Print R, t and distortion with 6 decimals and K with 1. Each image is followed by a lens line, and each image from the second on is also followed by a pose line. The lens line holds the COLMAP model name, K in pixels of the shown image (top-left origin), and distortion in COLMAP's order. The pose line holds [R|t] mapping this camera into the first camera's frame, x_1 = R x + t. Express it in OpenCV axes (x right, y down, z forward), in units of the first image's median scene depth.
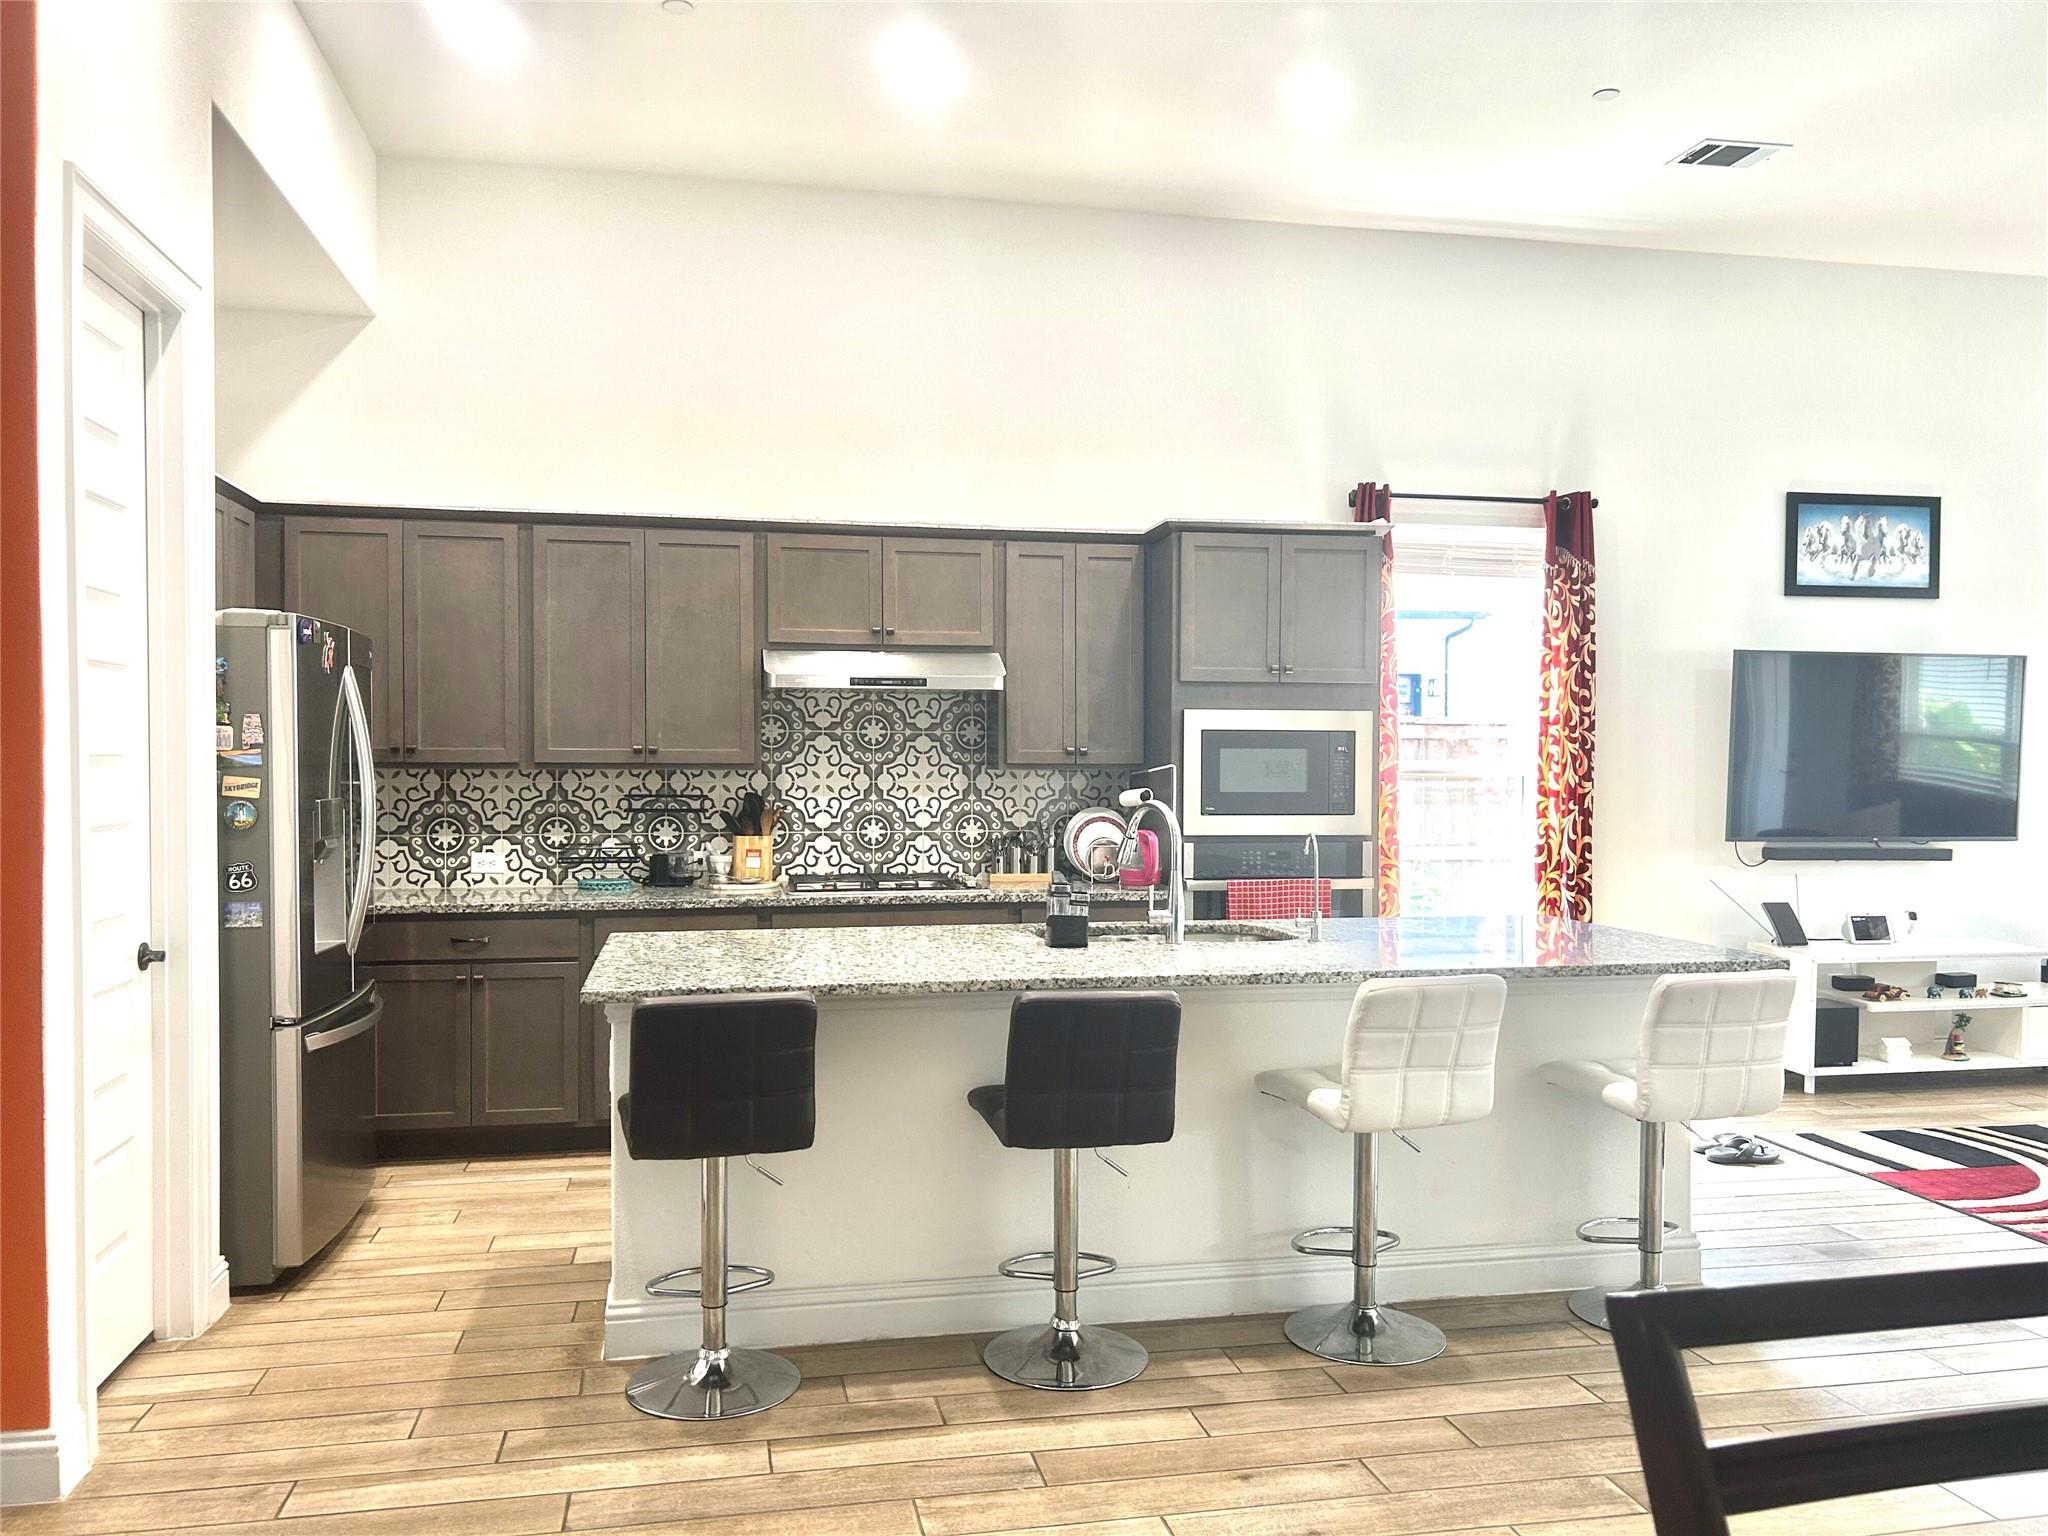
lens RADIAL K [[1541.9, 0, 1013.7], [0, 1541.9, 779.6], [0, 0, 1]] dist [0.062962, -0.068602]
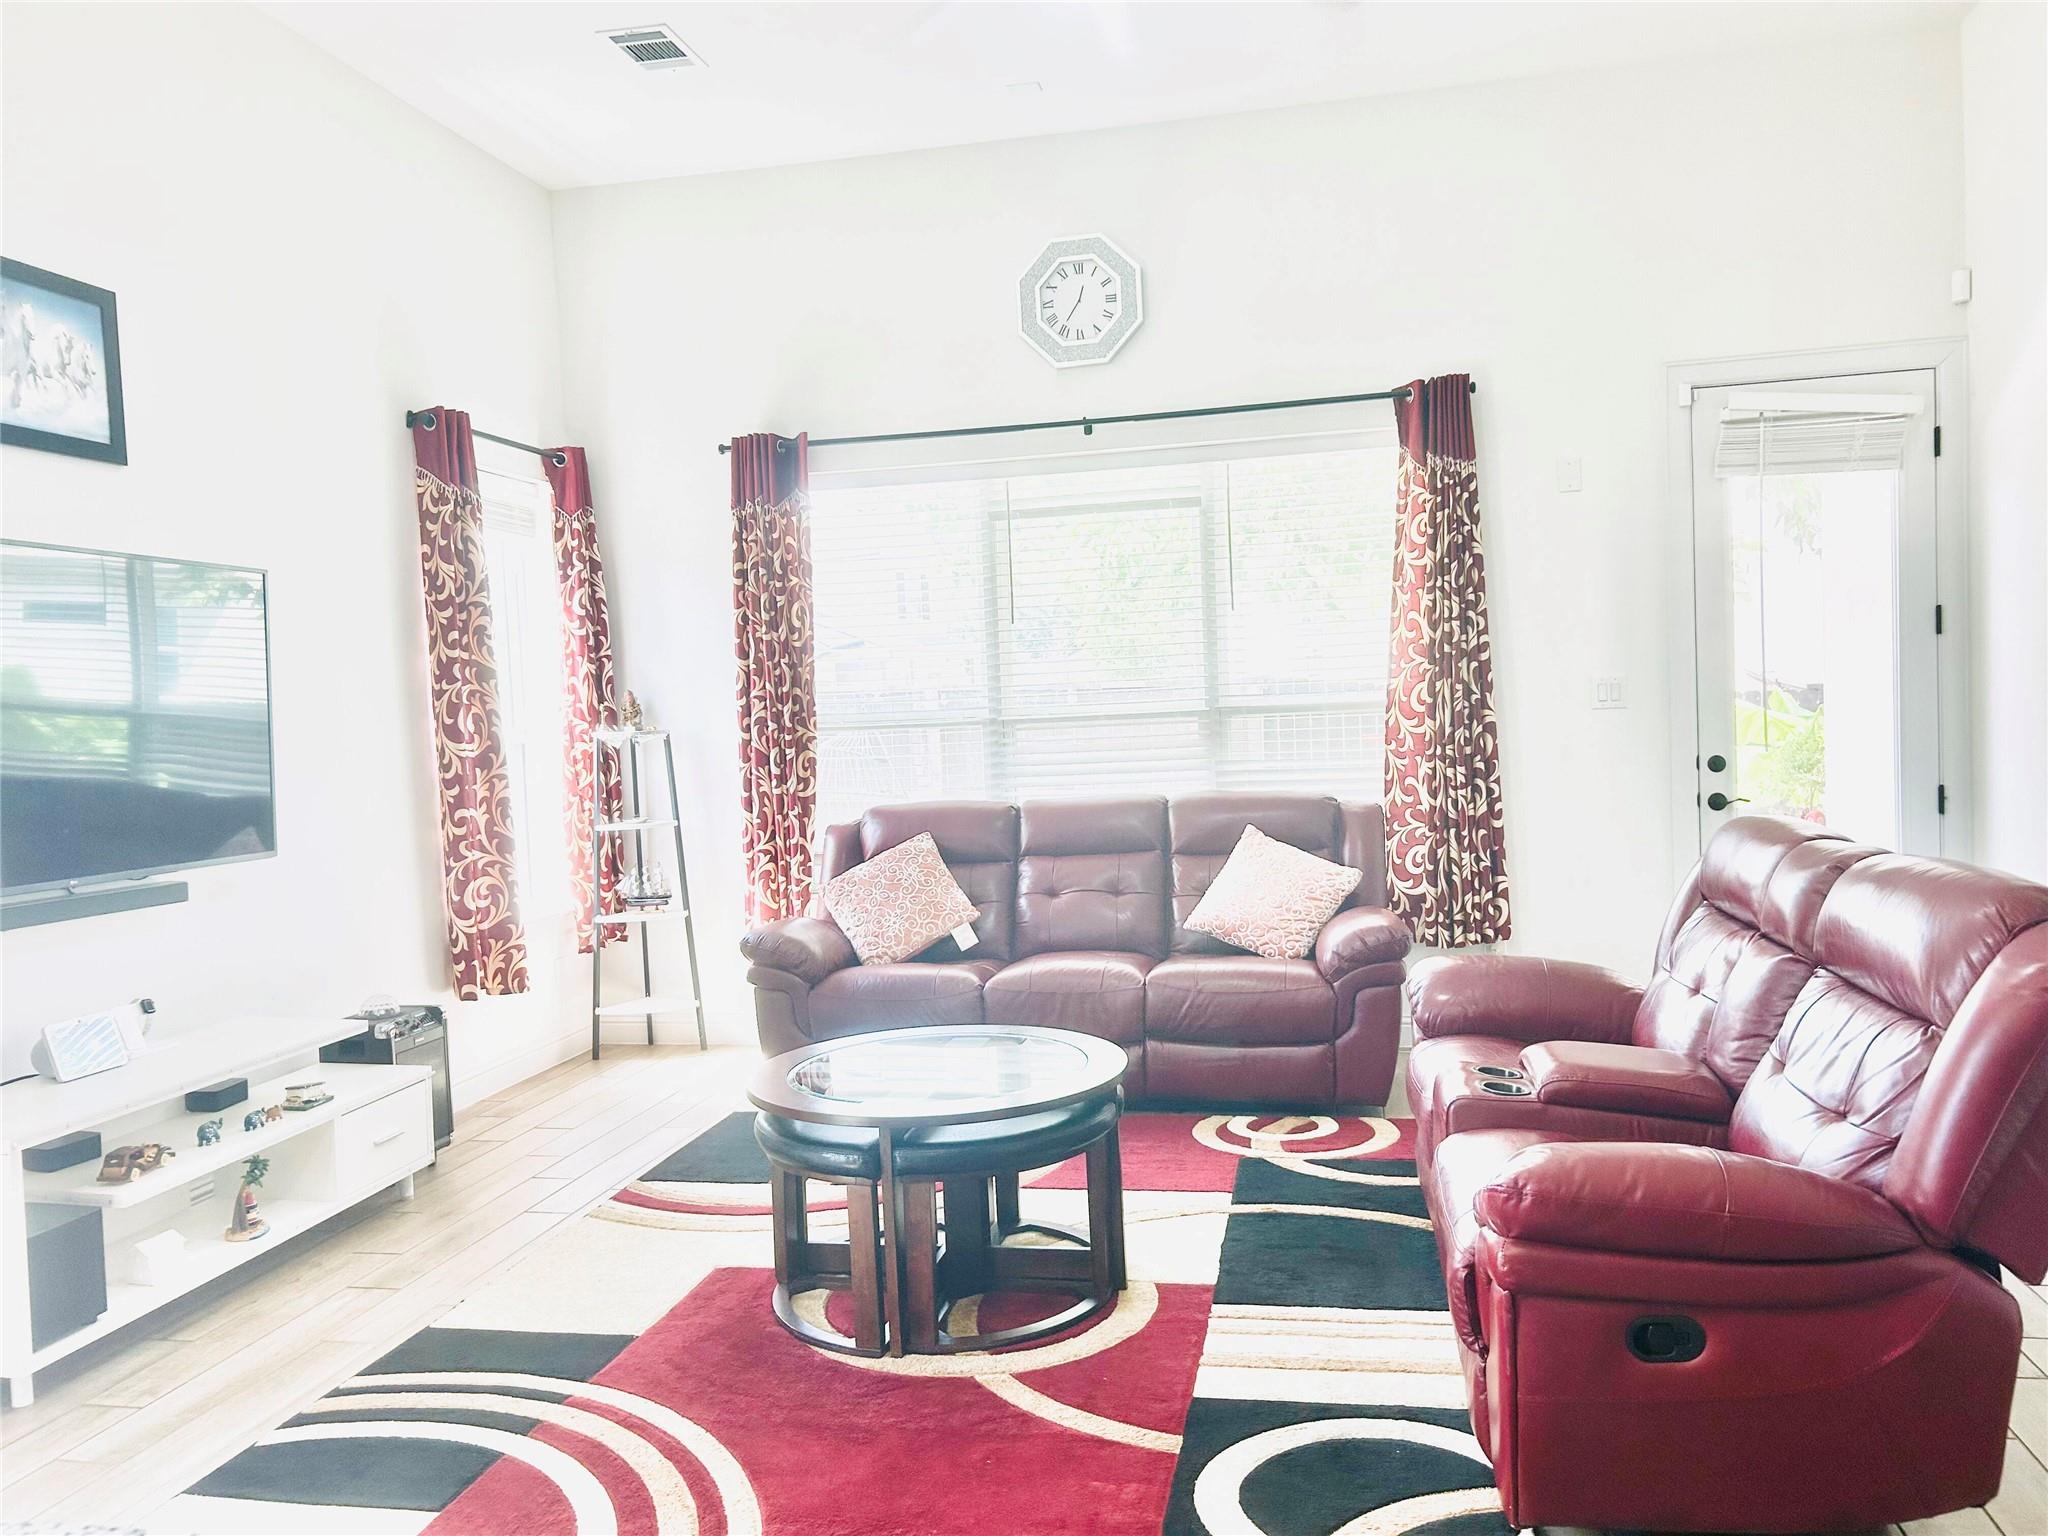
lens RADIAL K [[1541.9, 0, 1023.0], [0, 1541.9, 785.0], [0, 0, 1]] dist [0.062962, -0.068602]
pose [[0.390191, -0.068318, 0.918196, 0.184097], [0.057705, 0.997097, 0.049666, -0.004700], [-0.918924, 0.033605, 0.393001, 0.493664]]
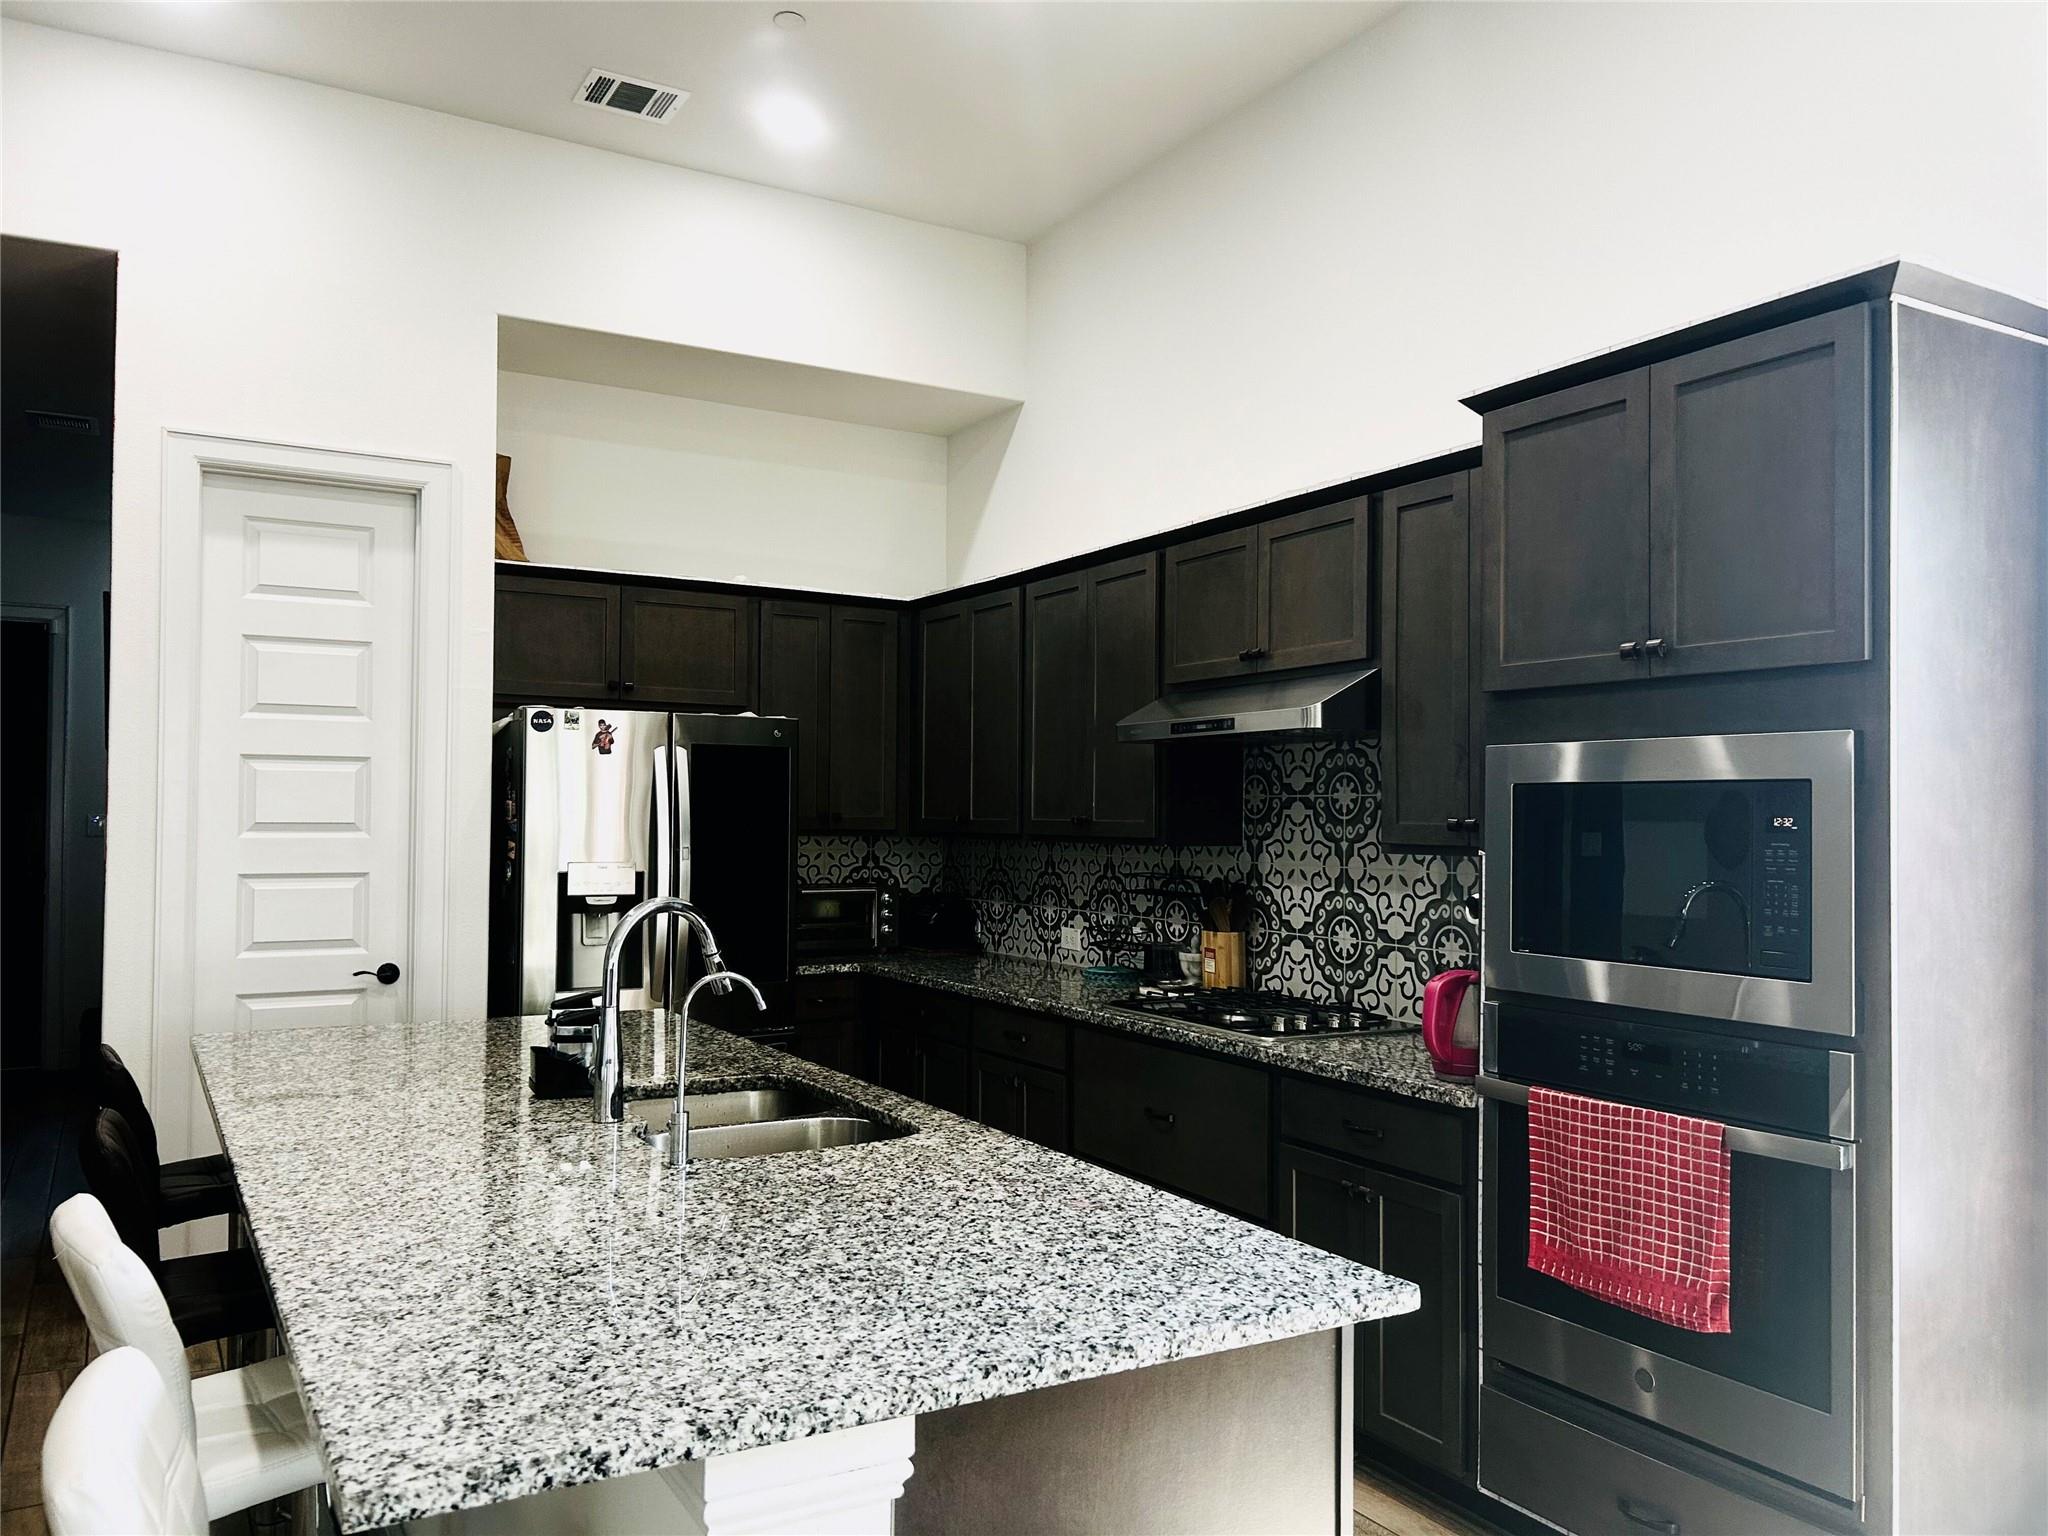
lens RADIAL K [[1541.9, 0, 1037.3], [0, 1541.9, 796.8], [0, 0, 1]] dist [0.062962, -0.068602]
pose [[0.330093, -0.011795, -0.943875, 0.491908], [-0.021111, 0.999580, -0.019874, -0.012886], [0.943712, 0.026487, 0.329705, 0.599507]]
